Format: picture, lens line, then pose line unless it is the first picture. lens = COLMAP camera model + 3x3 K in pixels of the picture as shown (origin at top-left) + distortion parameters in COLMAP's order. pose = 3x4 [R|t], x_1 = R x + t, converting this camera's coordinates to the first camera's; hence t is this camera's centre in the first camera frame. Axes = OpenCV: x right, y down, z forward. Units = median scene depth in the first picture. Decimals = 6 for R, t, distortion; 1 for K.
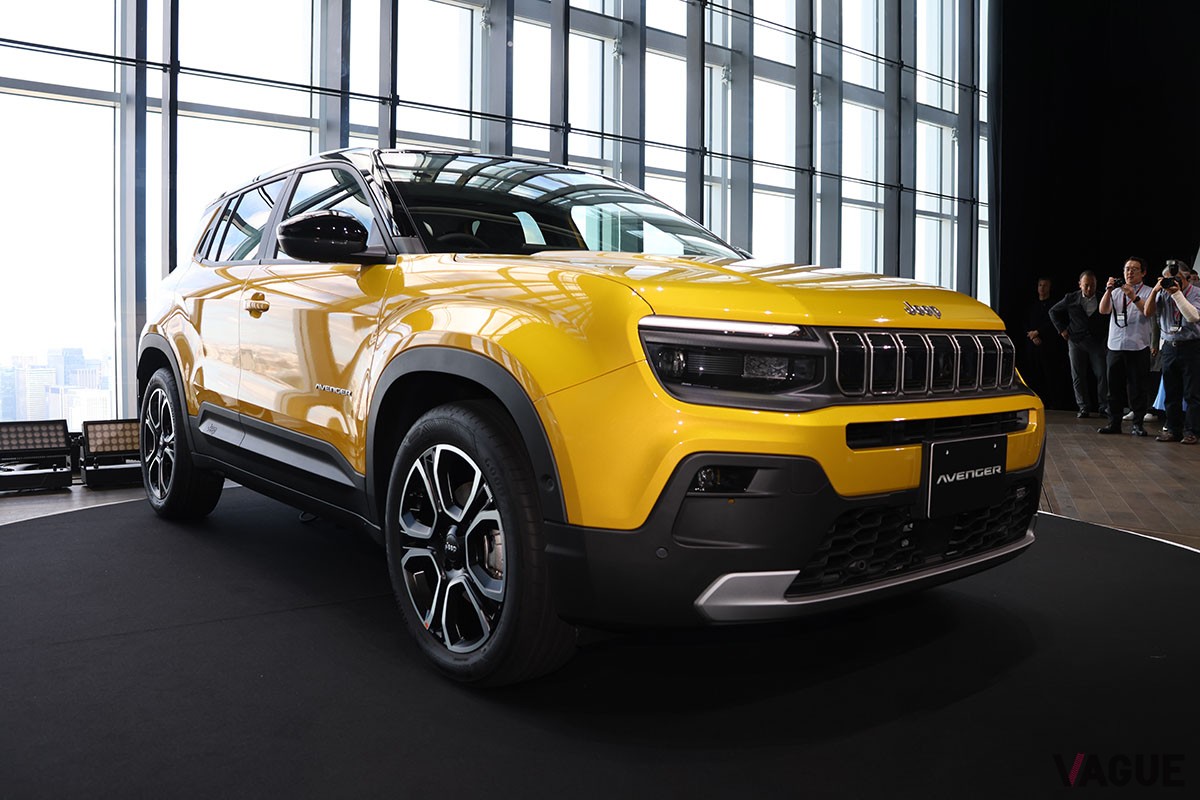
lens RADIAL K [[1011.4, 0, 600.0], [0, 1011.4, 400.0], [0, 0, 1]] dist [-0.079150, 0.003944]
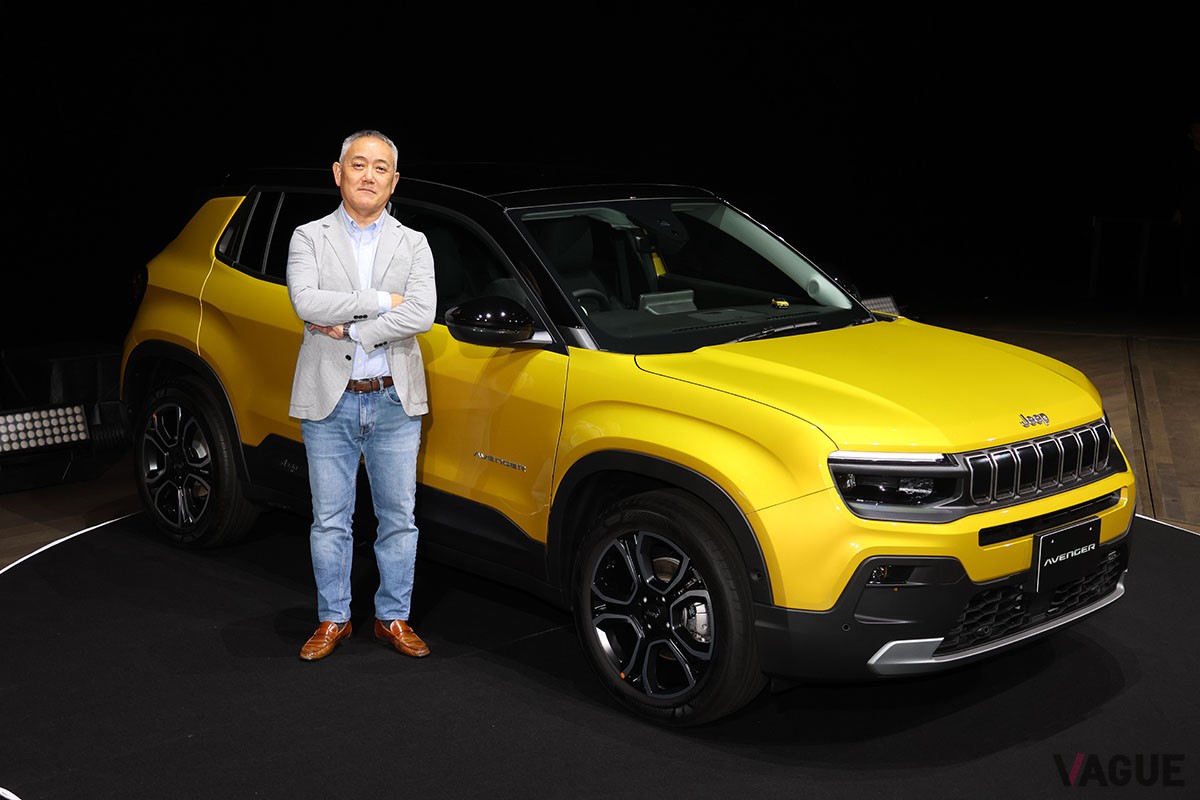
lens RADIAL K [[1788.6, 0, 600.0], [0, 1788.6, 400.0], [0, 0, 1]] dist [0.248548, 0.014833]
pose [[0.993604, -0.011630, 0.112319, -0.478654], [-0.001960, 0.992756, 0.120131, -0.396769], [-0.112903, -0.119583, 0.986384, -1.186159]]
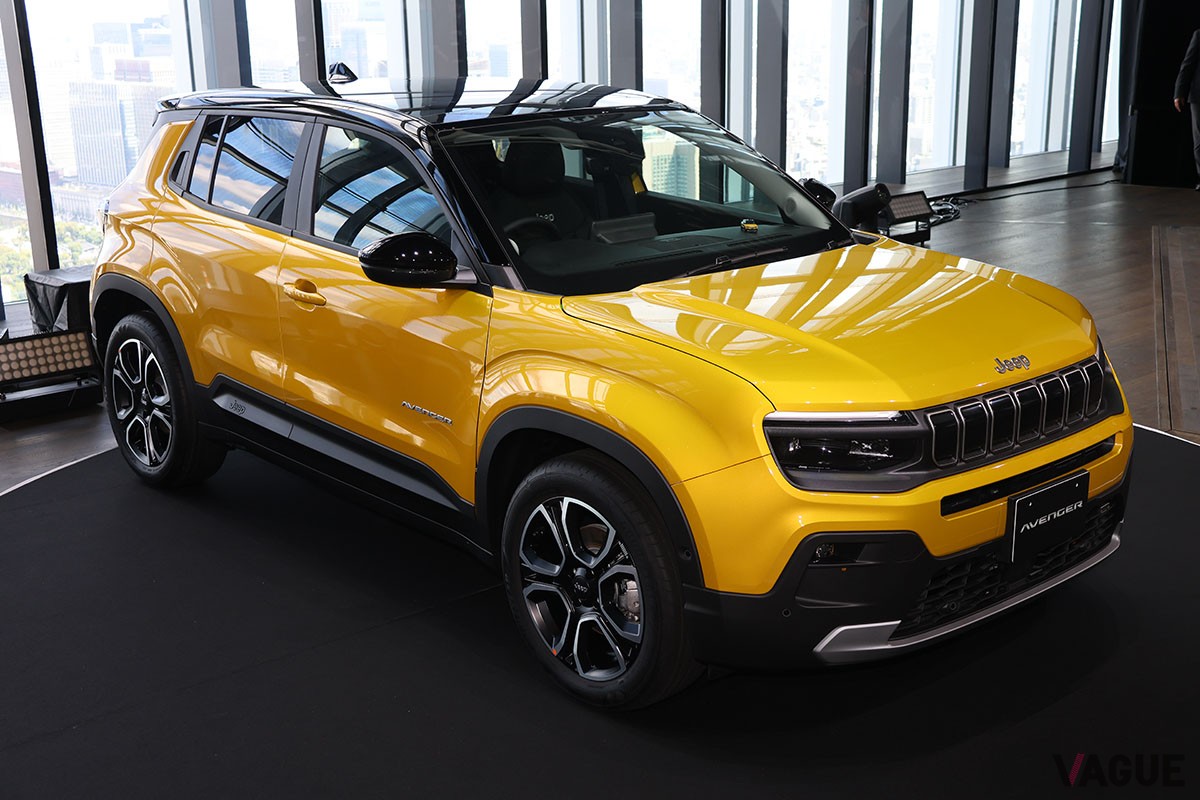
lens RADIAL K [[1554.9, 0, 600.0], [0, 1554.9, 400.0], [0, 0, 1]] dist [0.145380, 0.004214]
pose [[0.998431, -0.036043, 0.042857, -0.203162], [0.026849, 0.979737, 0.198482, -0.415311], [-0.049142, -0.197020, 0.979167, -0.667911]]
